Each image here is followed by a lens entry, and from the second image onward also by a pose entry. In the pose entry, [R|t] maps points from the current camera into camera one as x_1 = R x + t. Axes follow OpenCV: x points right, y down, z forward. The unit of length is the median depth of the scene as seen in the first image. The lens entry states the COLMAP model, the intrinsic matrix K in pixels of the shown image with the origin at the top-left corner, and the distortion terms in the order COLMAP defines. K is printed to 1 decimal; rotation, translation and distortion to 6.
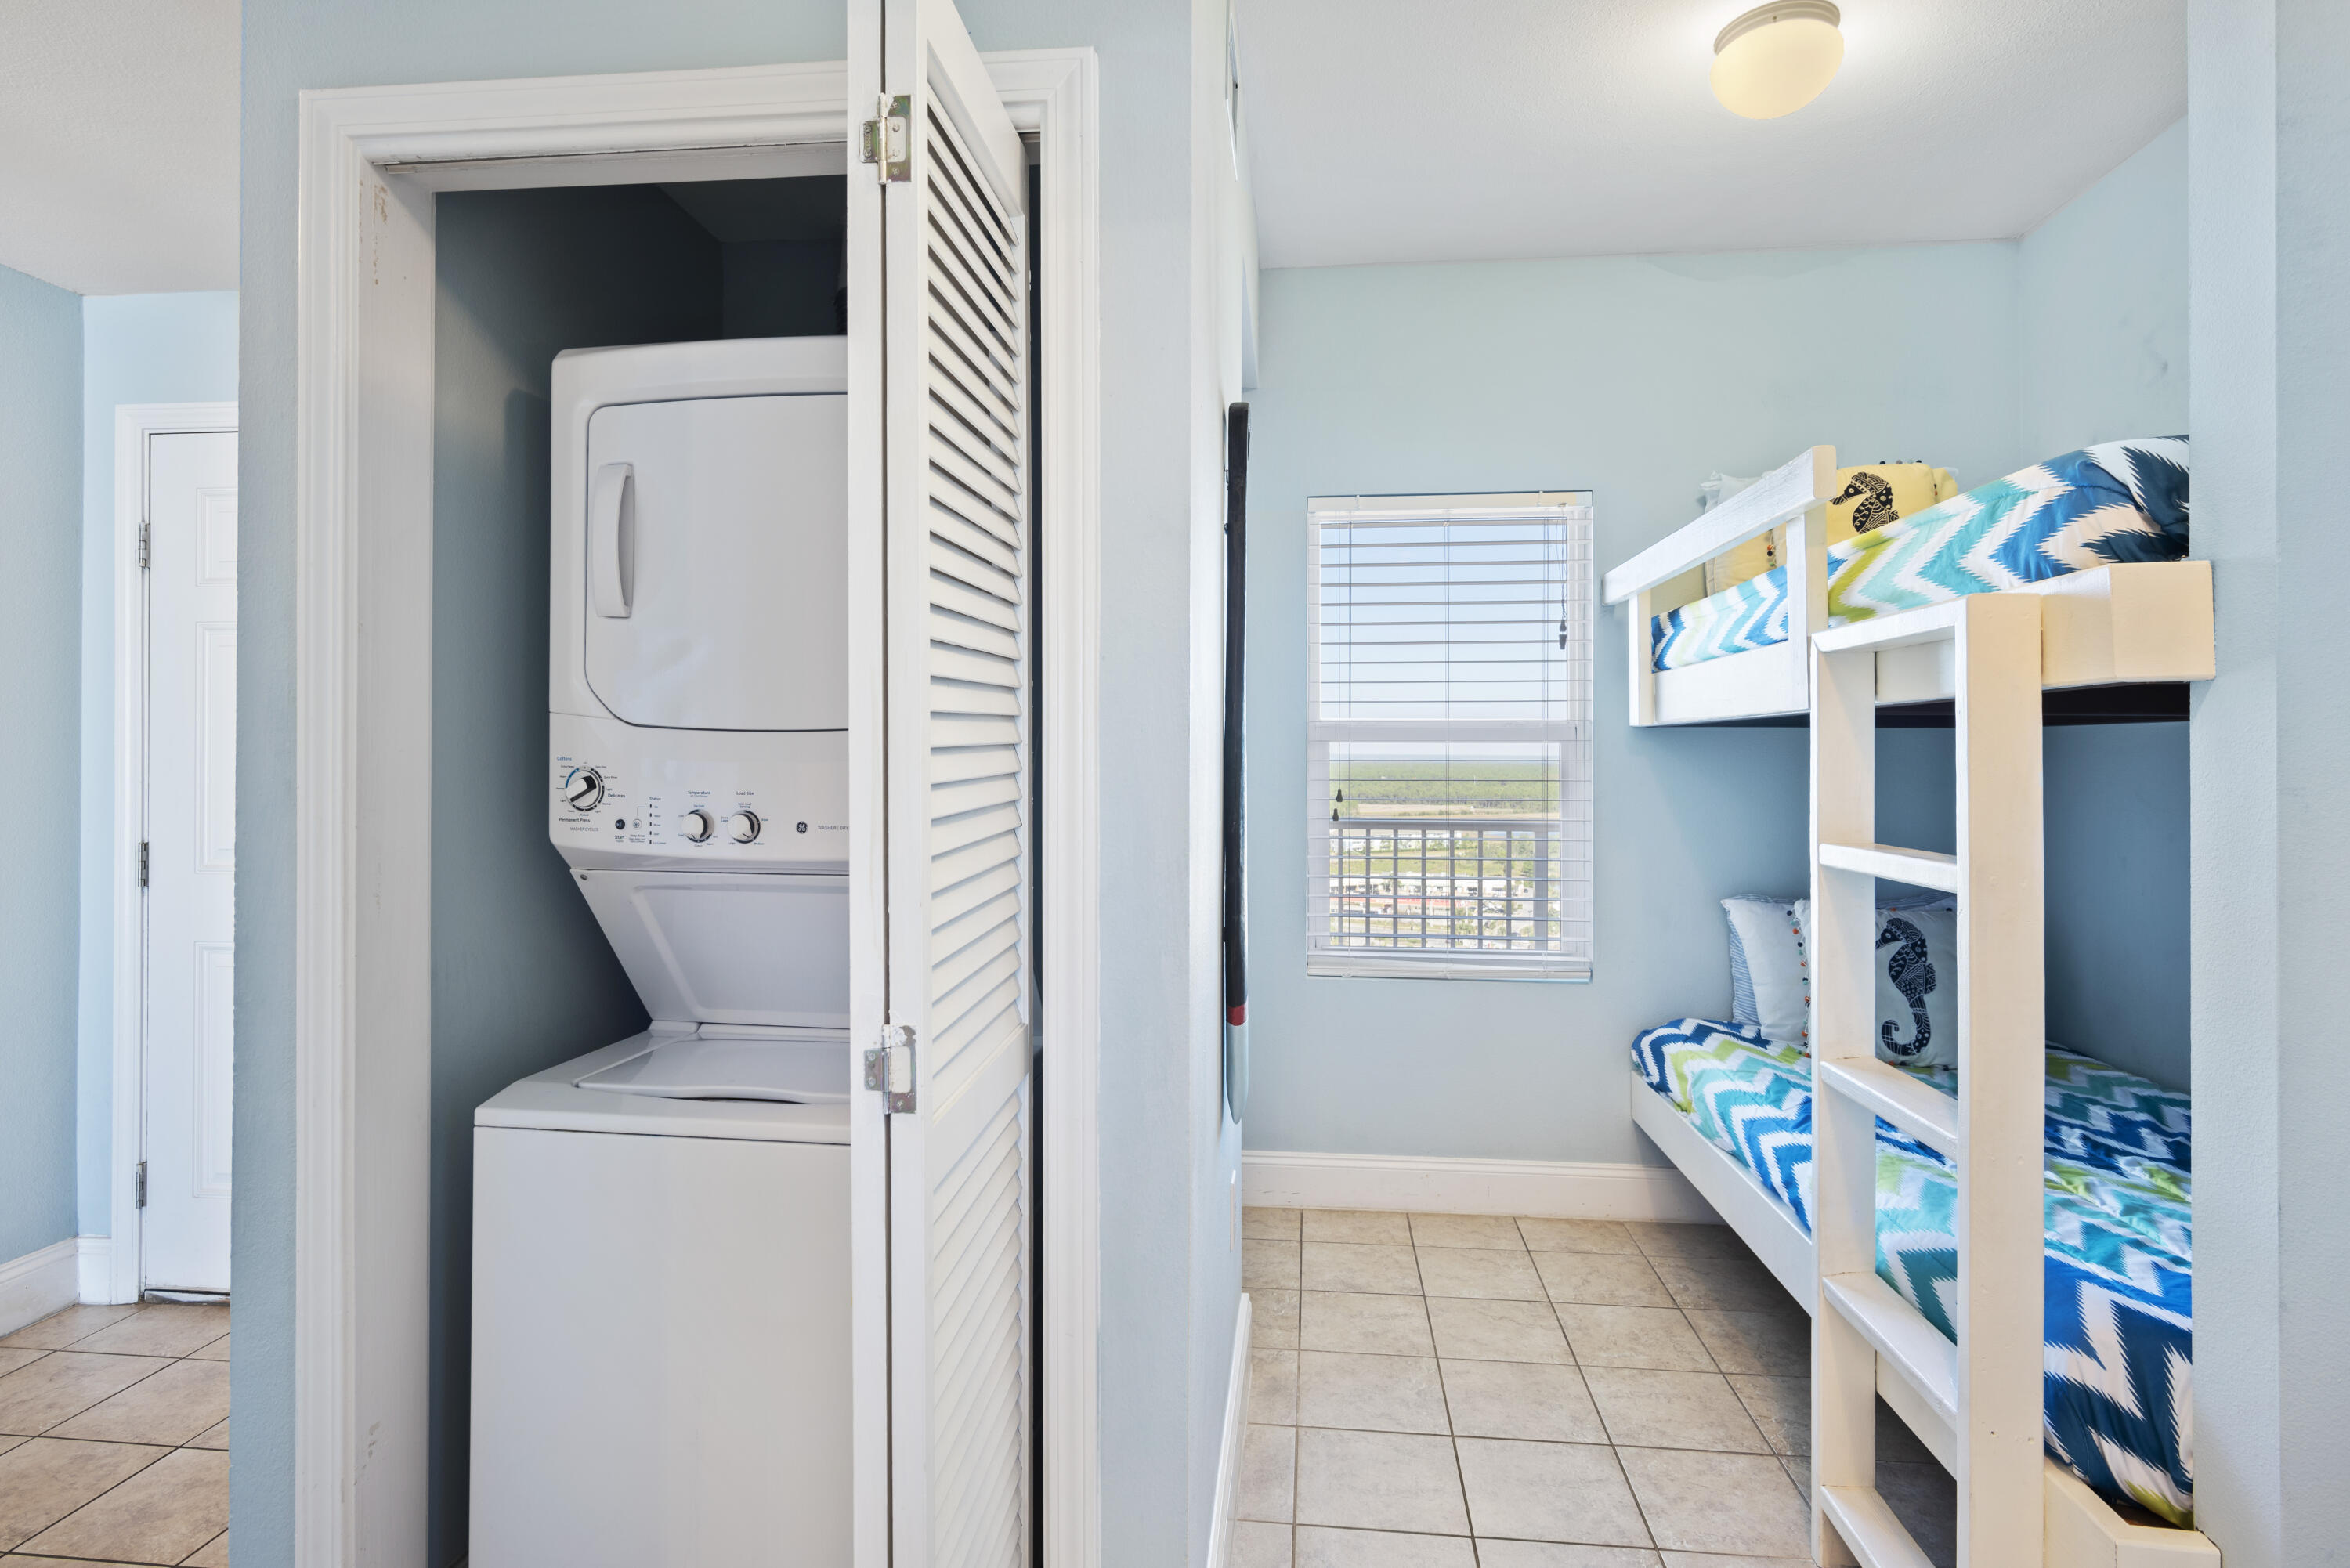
lens RADIAL K [[1178.3, 0, 1188.4], [0, 1178.3, 776.4], [0, 0, 1]] dist [-0.020363, -0.000814]
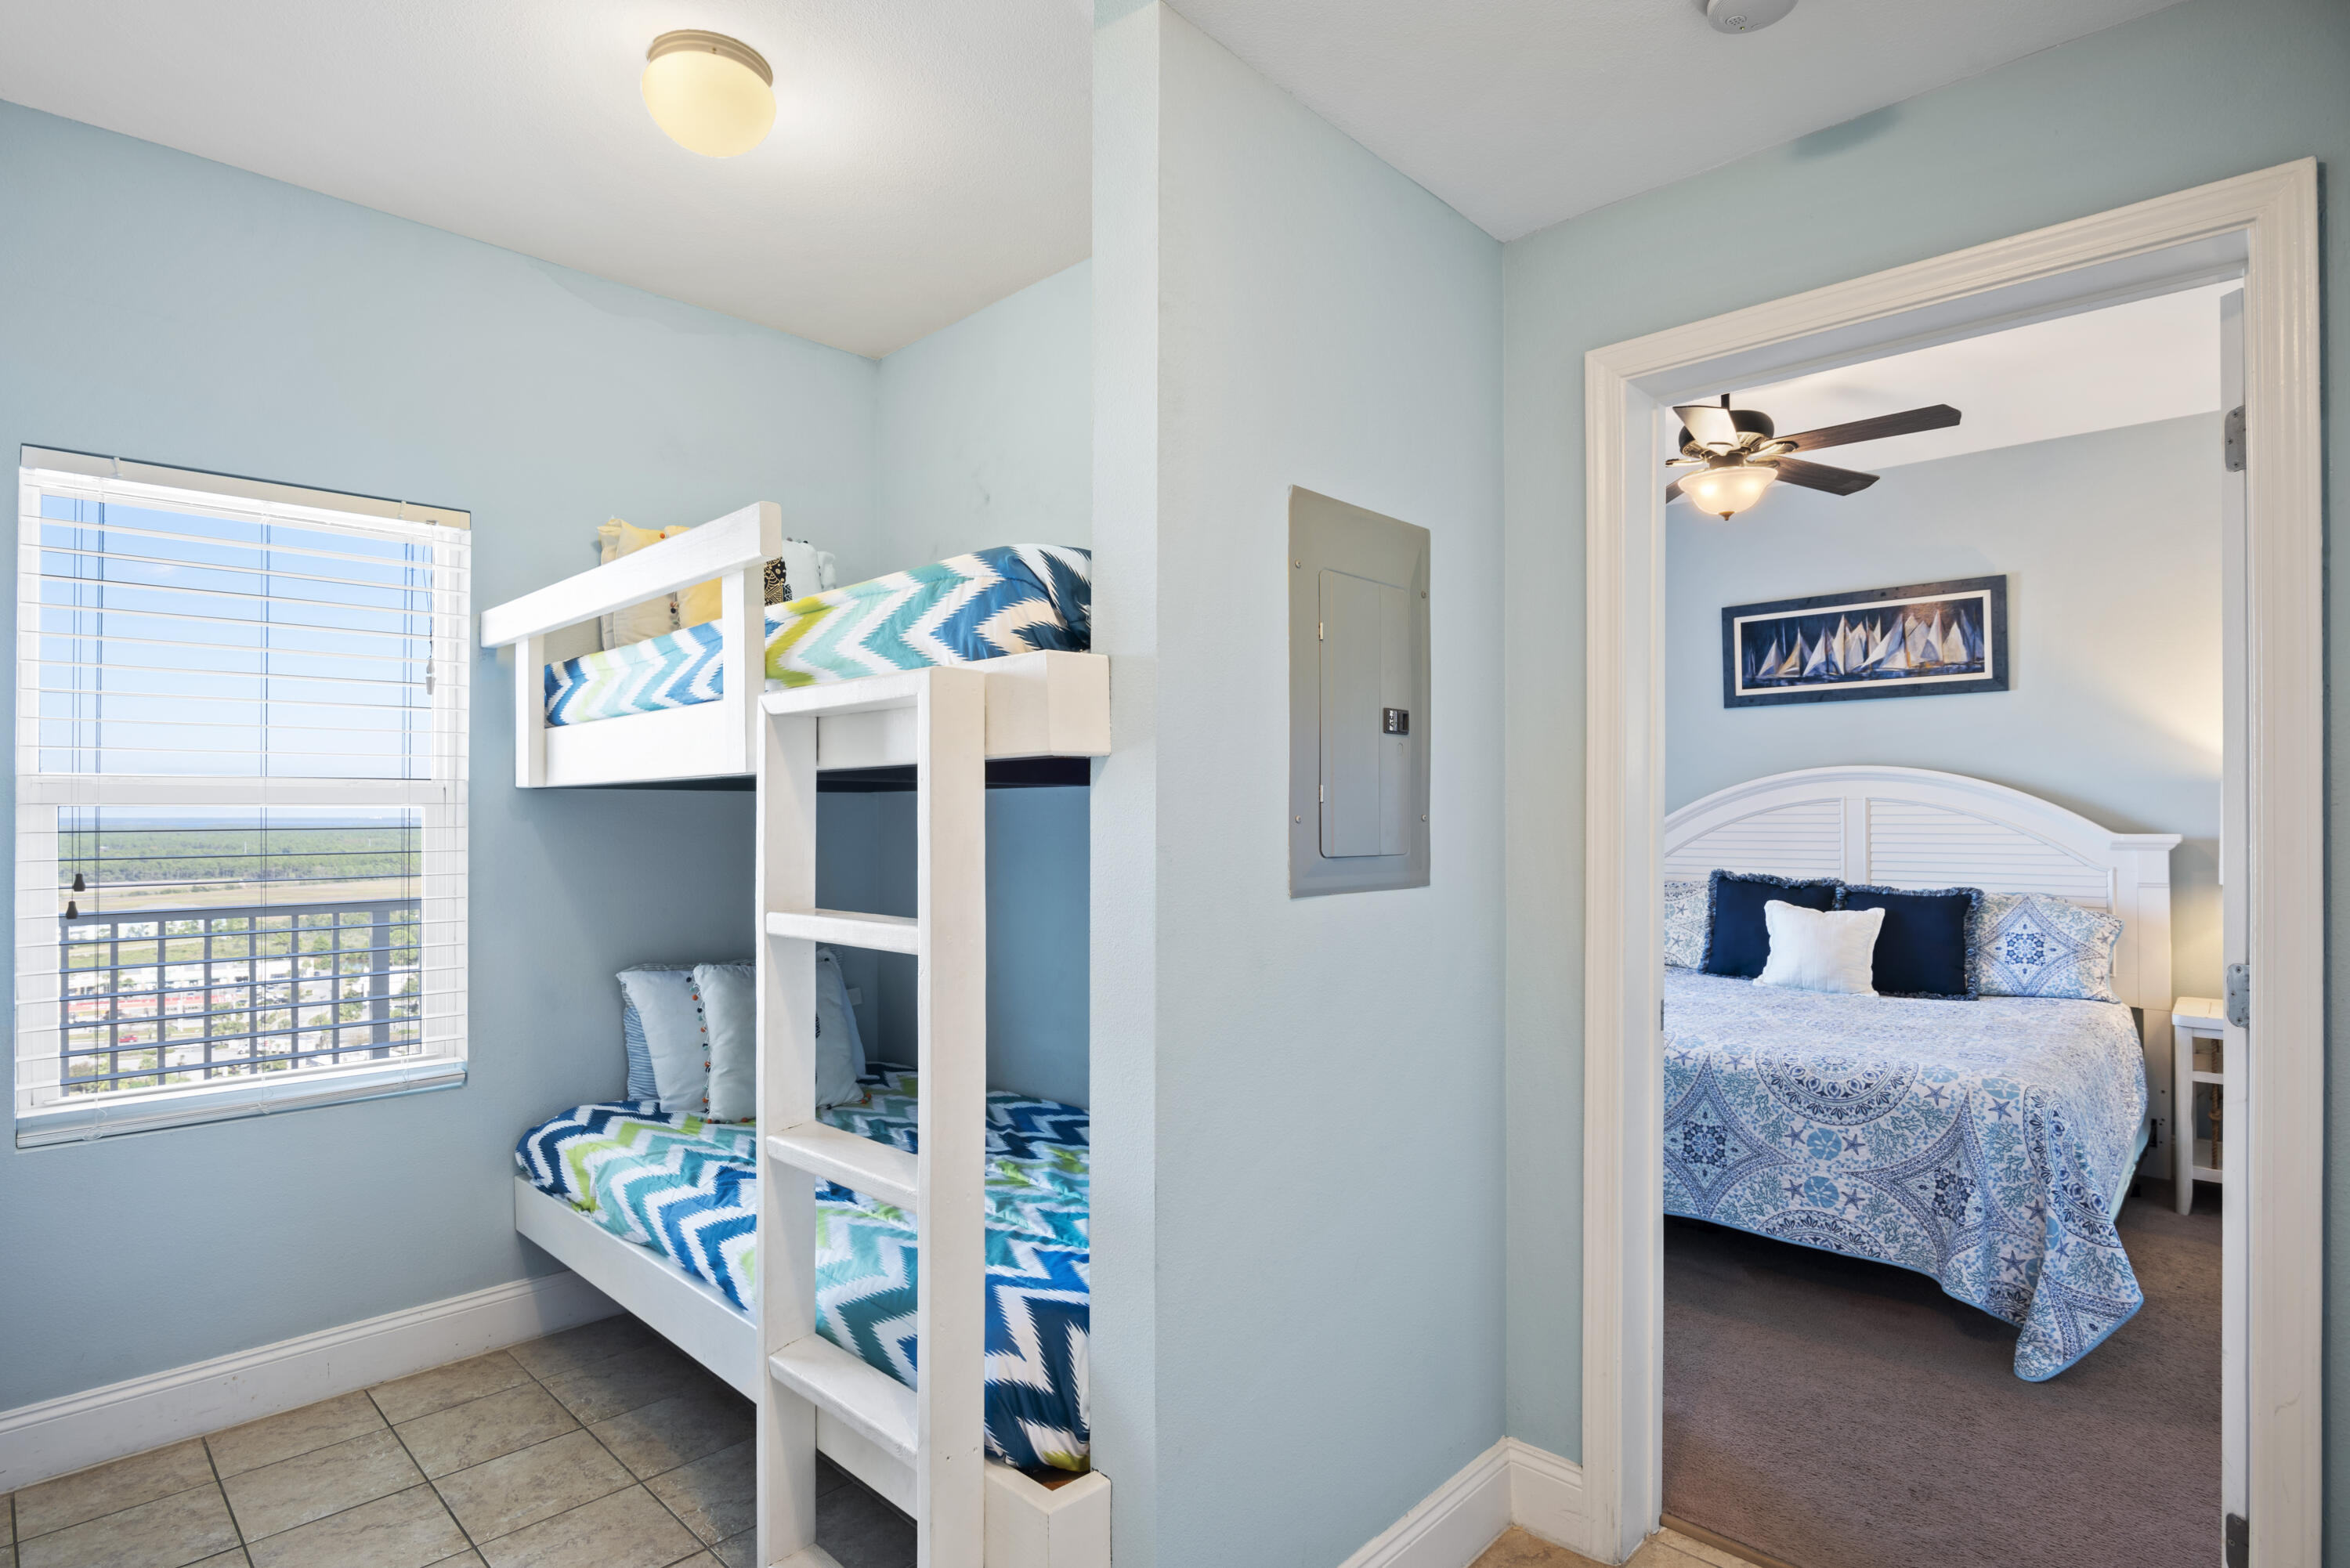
lens RADIAL K [[1175.0, 0, 1176.0], [0, 1175.0, 808.3], [0, 0, 1]] dist [-0.027251, 0.001013]
pose [[0.613971, -0.001062, 0.789328, -0.013716], [0.020736, 0.999676, -0.014783, -0.006115], [-0.789056, 0.025444, 0.613794, 0.120781]]
